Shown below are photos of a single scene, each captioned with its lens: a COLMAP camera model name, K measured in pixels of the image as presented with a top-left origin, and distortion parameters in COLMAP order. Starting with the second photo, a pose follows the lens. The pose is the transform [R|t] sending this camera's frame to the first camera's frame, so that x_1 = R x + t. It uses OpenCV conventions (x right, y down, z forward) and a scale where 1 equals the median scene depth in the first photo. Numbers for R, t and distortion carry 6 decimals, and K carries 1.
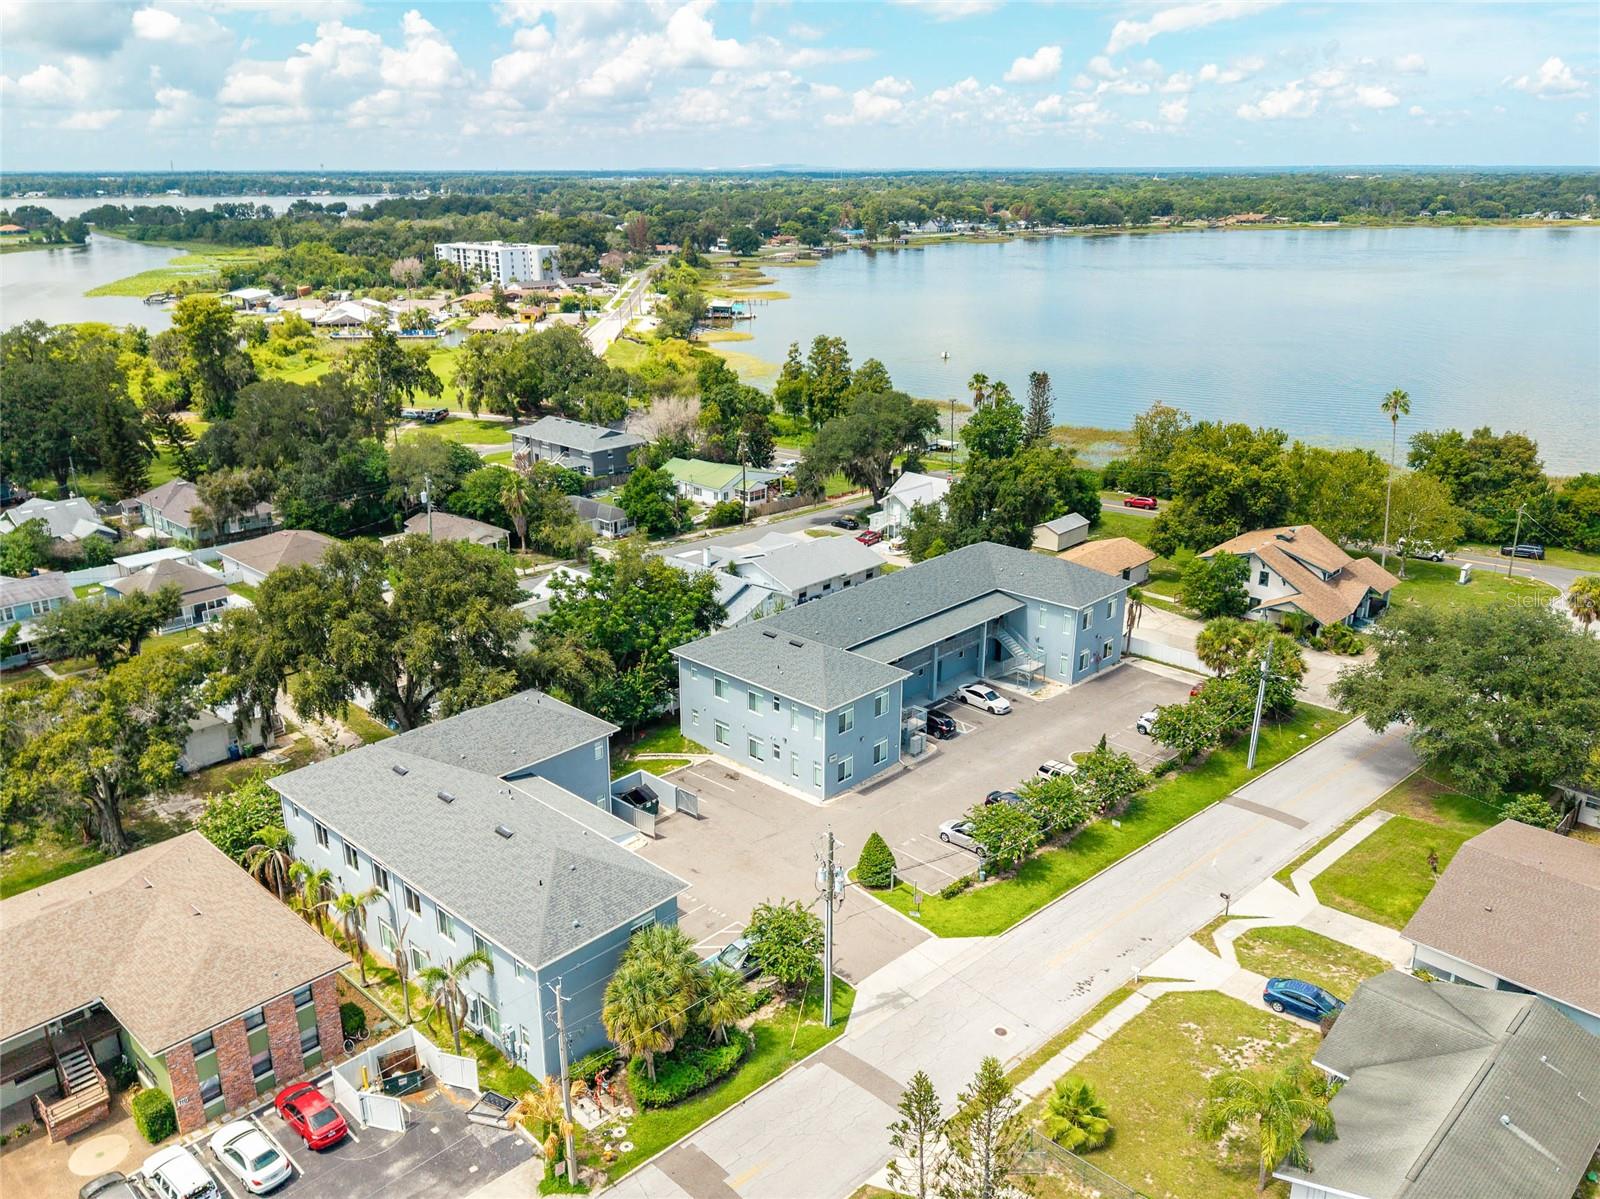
lens RADIAL K [[1285.5, 0, 800.0], [0, 1285.5, 599.5], [0, 0, 1]] dist [-0.005238, -0.014652]
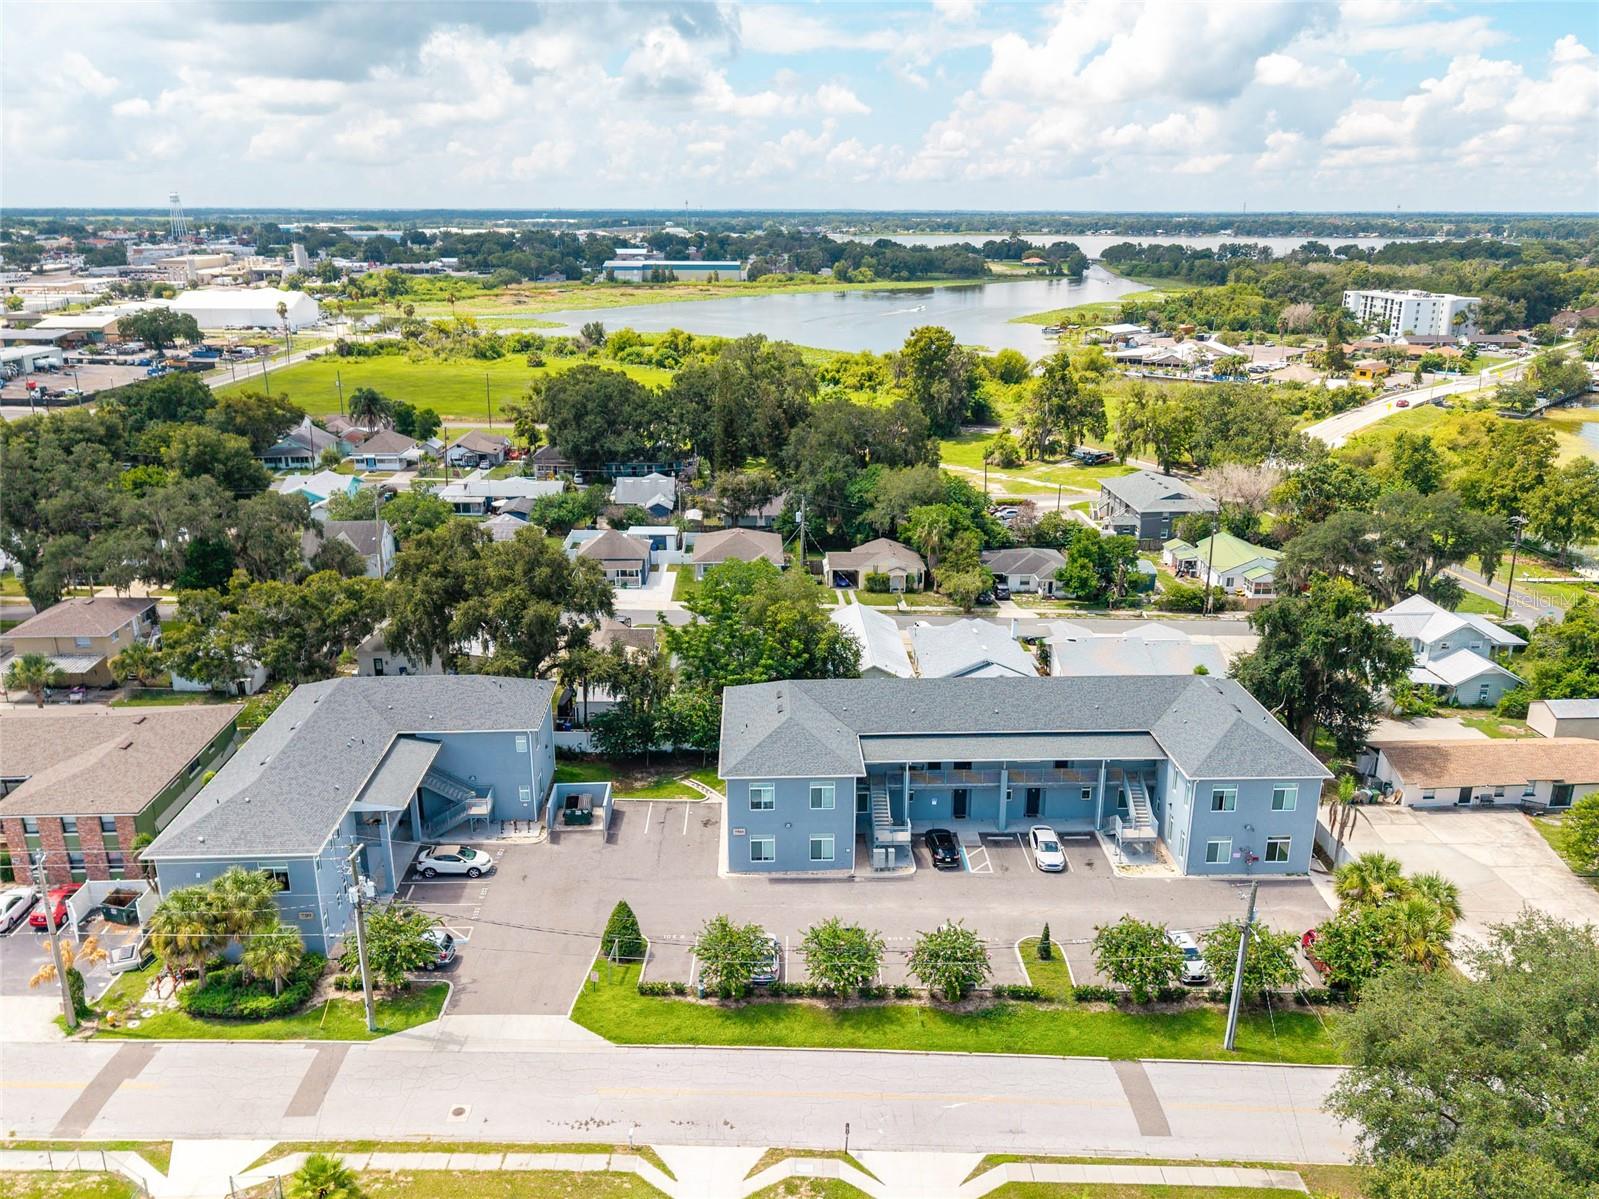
lens RADIAL K [[1292.5, 0, 794.1], [0, 1292.5, 639.2], [0, 0, 1]] dist [-0.005474, -0.005455]
pose [[0.707464, 0.220988, -0.671312, 0.330718], [-0.223071, 0.971124, 0.084599, -0.051488], [0.670622, 0.089899, 0.736331, 0.158785]]
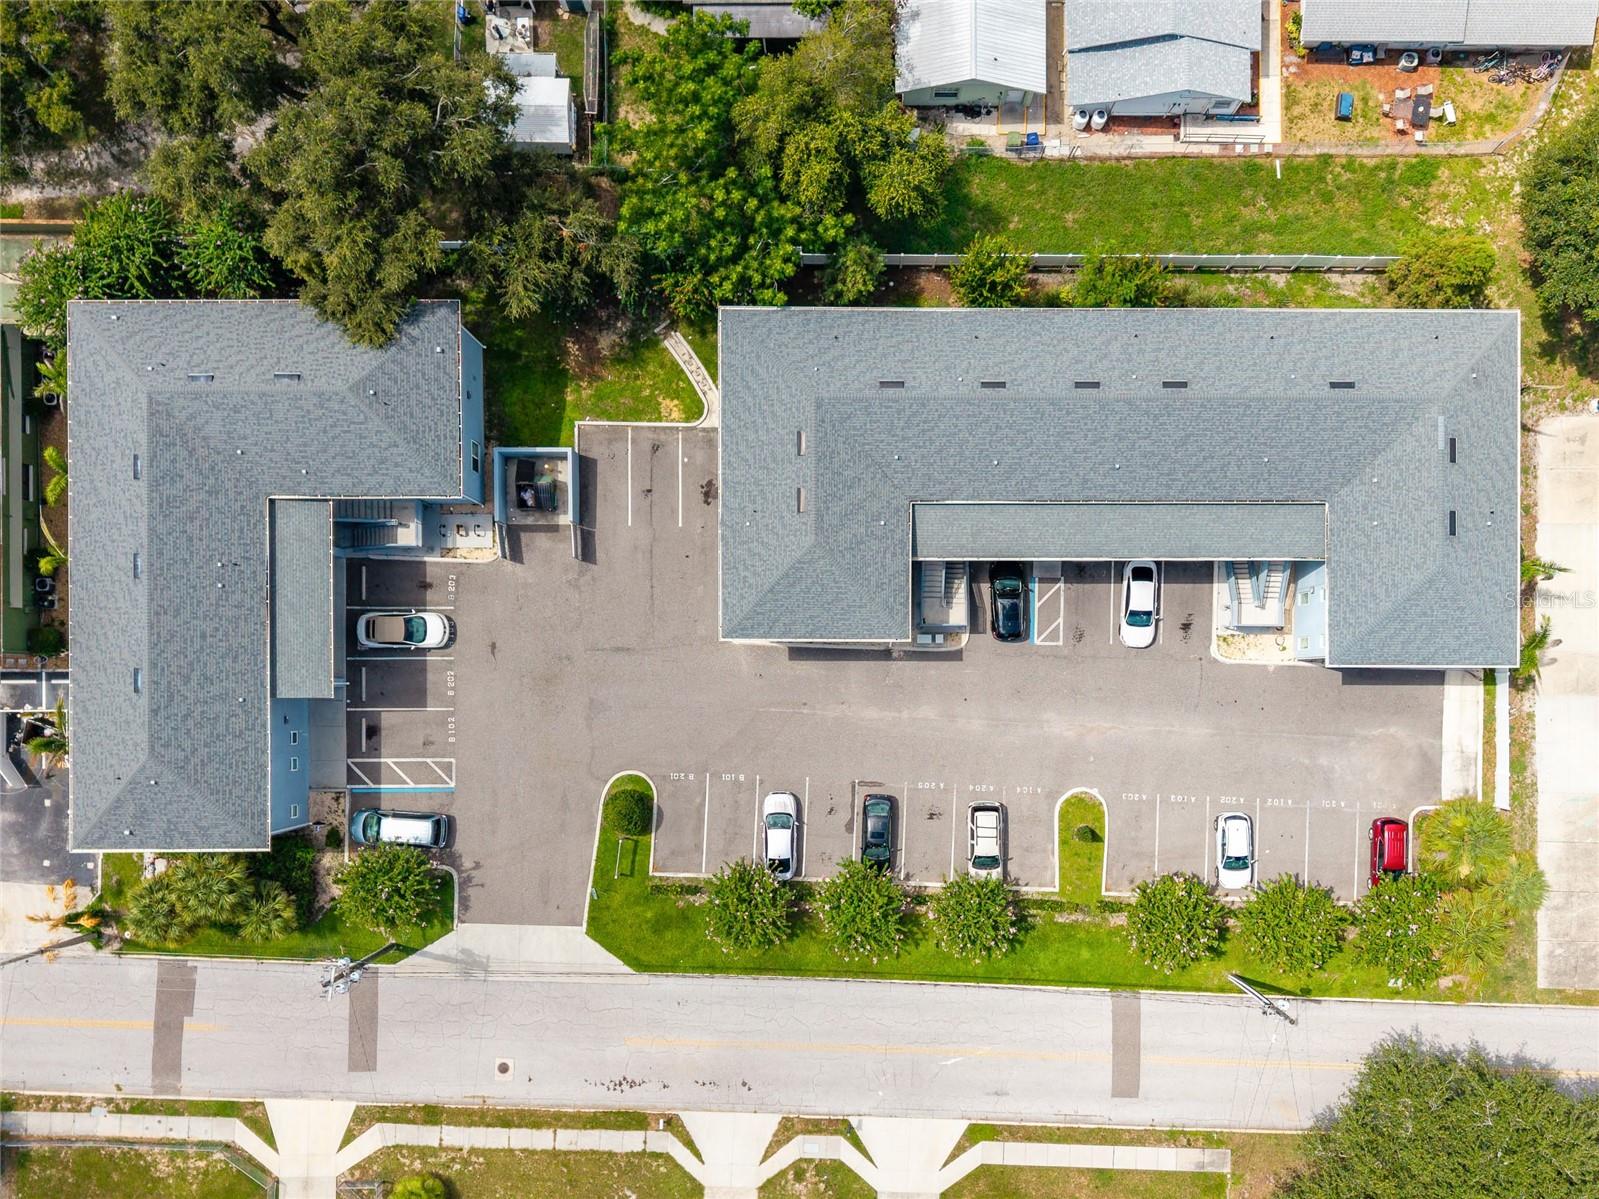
lens RADIAL K [[1292.5, 0, 794.1], [0, 1292.5, 639.2], [0, 0, 1]] dist [-0.005474, -0.005455]
pose [[0.683909, 0.729536, -0.006751, 0.025586], [-0.228717, 0.223181, 0.947565, -0.297221], [0.692789, -0.646504, 0.319493, 0.388719]]
